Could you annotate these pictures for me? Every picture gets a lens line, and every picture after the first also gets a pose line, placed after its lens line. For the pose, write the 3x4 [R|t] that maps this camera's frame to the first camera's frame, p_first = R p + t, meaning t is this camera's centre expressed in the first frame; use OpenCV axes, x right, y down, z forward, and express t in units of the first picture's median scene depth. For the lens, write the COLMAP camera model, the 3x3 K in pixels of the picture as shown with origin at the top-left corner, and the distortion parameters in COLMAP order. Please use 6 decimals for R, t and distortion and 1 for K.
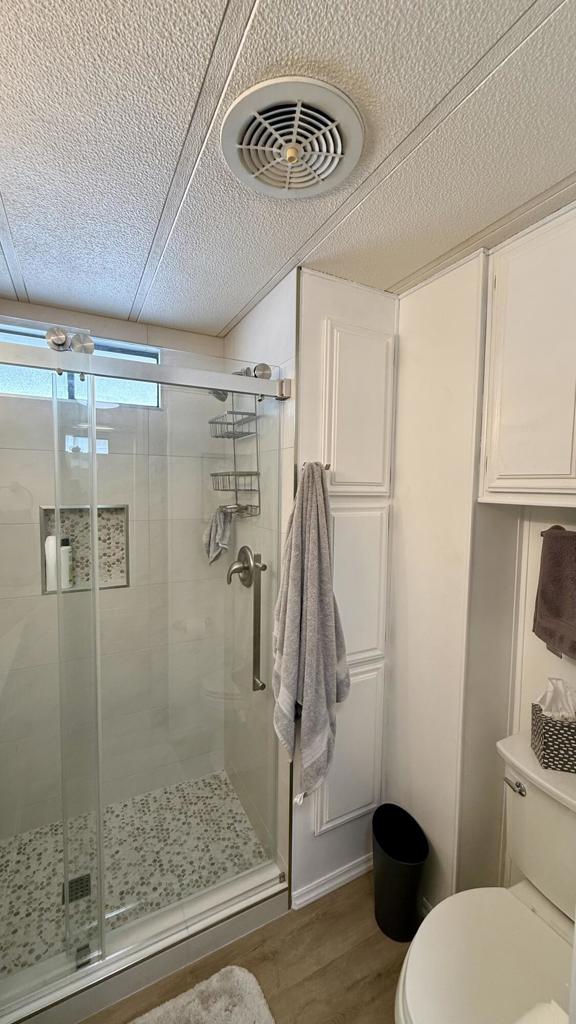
lens RADIAL K [[408.3, 0, 288.0], [0, 408.3, 512.0], [0, 0, 1]] dist [0.000322, -0.000219]
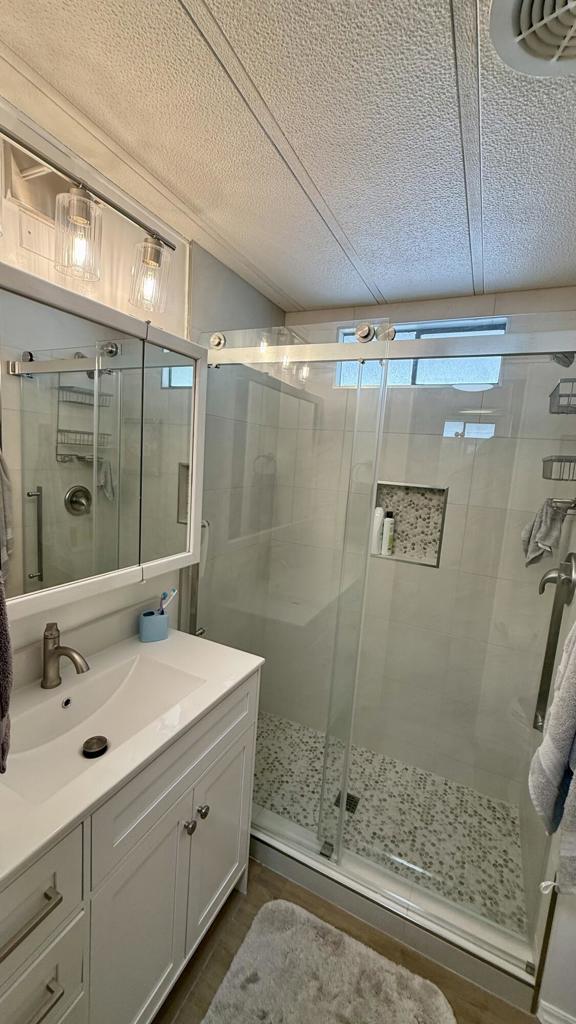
lens RADIAL K [[408.3, 0, 288.0], [0, 408.3, 512.0], [0, 0, 1]] dist [0.000322, -0.000219]
pose [[0.598835, 0.139830, -0.788571, 0.175531], [-0.114411, 0.989477, 0.088571, -0.000698], [0.792658, 0.037182, 0.608532, 0.092873]]
